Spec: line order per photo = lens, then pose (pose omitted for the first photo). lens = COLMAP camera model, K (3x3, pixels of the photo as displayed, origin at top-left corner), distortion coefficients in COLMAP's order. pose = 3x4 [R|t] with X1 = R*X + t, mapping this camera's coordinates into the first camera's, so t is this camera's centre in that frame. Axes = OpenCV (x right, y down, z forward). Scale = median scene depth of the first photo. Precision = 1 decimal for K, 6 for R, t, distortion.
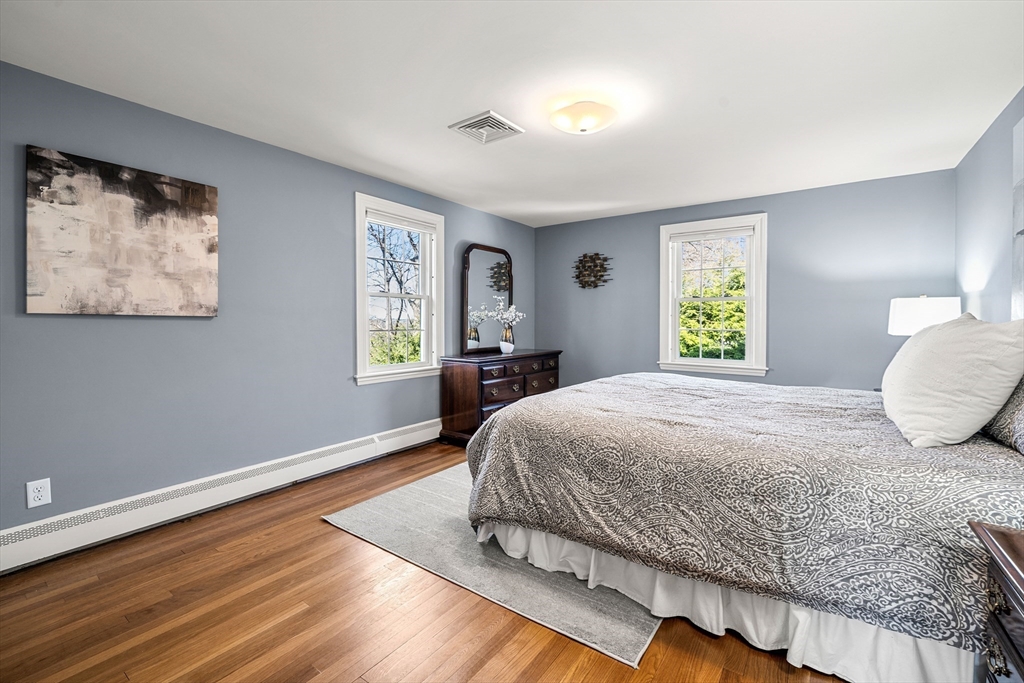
lens RADIAL K [[443.6, 0, 507.9], [0, 443.6, 333.7], [0, 0, 1]] dist [-0.001371, 0.000008]
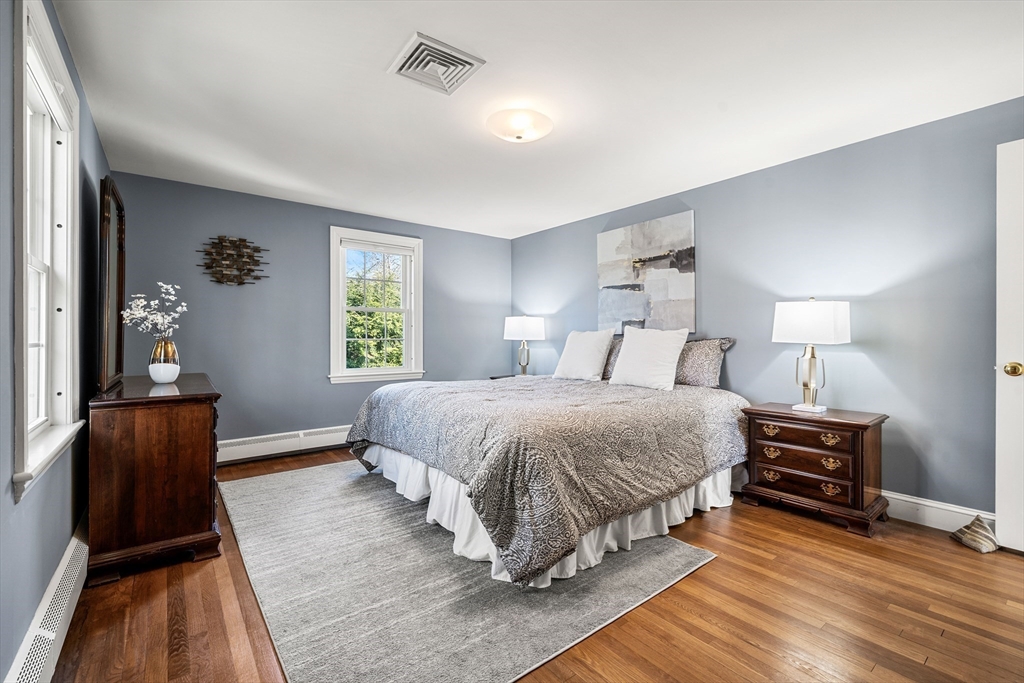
lens RADIAL K [[438.1, 0, 512.0], [0, 438.1, 341.5], [0, 0, 1]] dist [0.000760, 0.000080]
pose [[0.275821, -0.015098, 0.961090, -0.431595], [0.028689, 0.999560, 0.007469, -0.001347], [-0.960781, 0.025512, 0.276133, 0.406397]]
